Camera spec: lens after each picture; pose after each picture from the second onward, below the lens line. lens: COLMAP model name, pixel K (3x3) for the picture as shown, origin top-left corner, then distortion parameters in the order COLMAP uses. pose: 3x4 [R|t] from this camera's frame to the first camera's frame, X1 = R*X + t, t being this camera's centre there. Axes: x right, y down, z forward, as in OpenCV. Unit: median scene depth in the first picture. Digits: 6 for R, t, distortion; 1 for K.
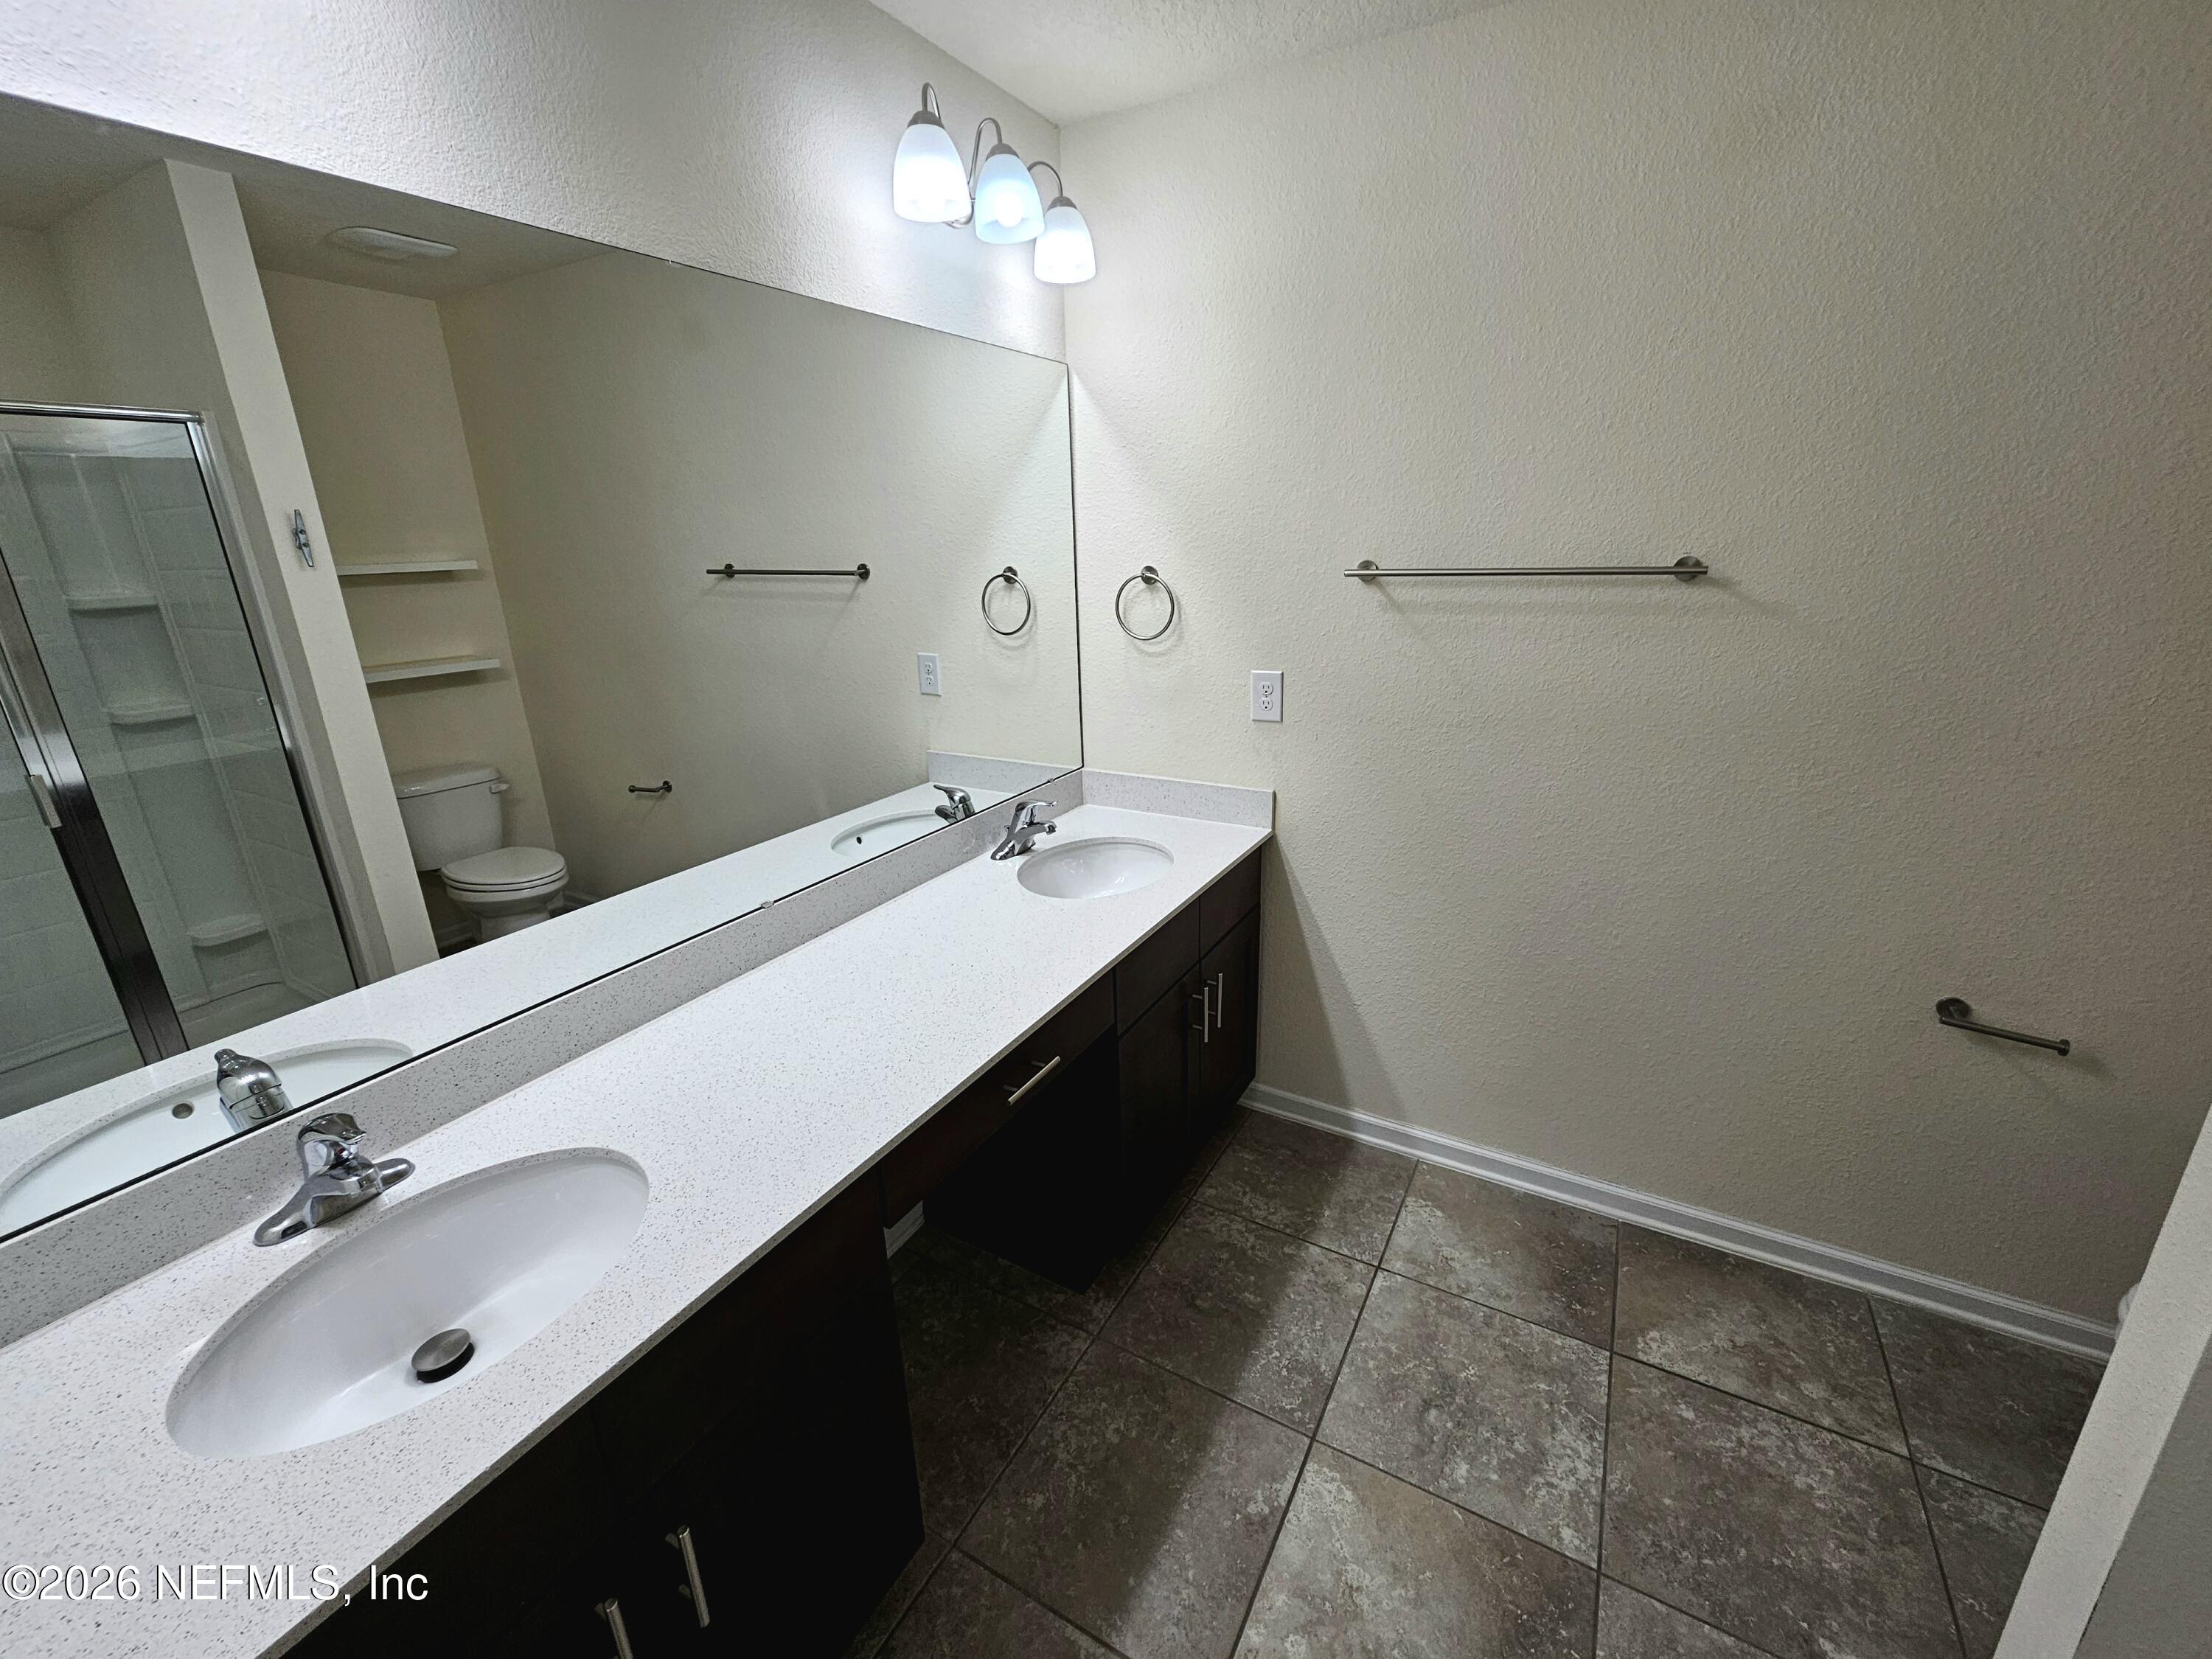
lens RADIAL K [[913.9, 0, 1110.8], [0, 913.9, 825.0], [0, 0, 1]] dist [-0.006117, 0.004779]
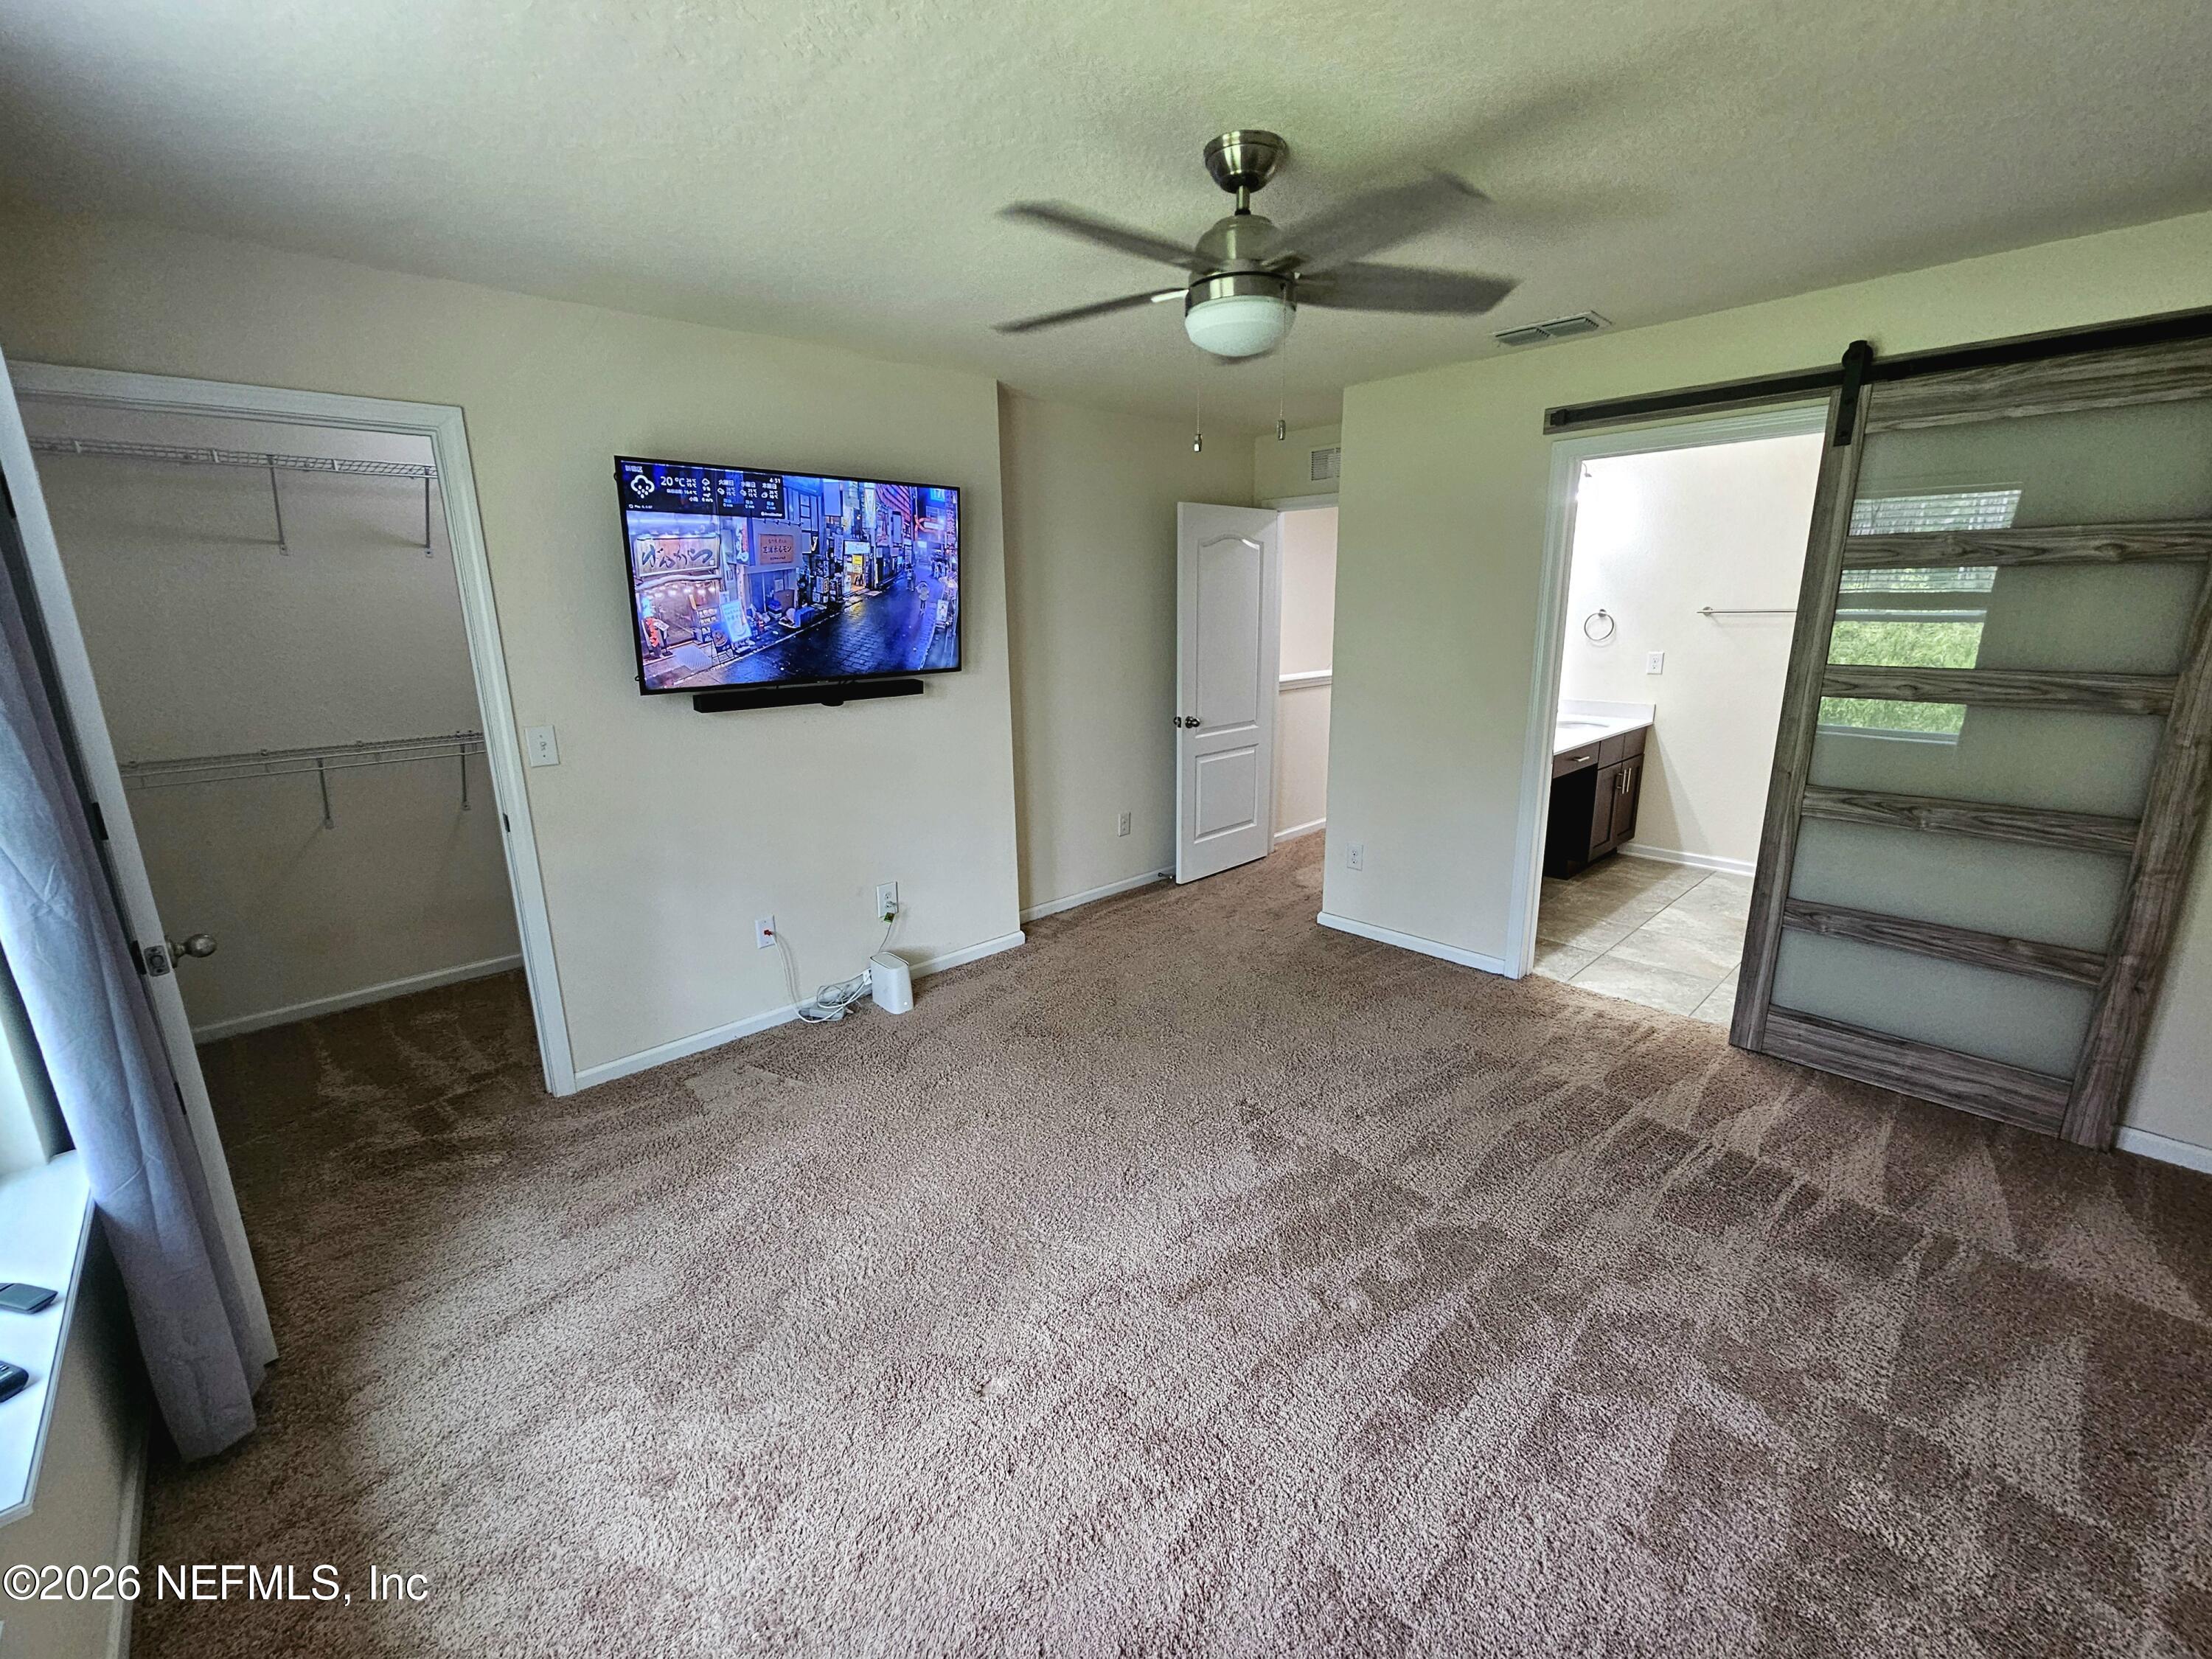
lens RADIAL K [[913.9, 0, 1110.8], [0, 913.9, 825.0], [0, 0, 1]] dist [-0.006117, 0.004779]
pose [[0.957220, 0.077927, -0.278670, -0.526655], [-0.095734, 0.994107, -0.050849, 0.574237], [0.273065, 0.075352, 0.959040, -1.752426]]
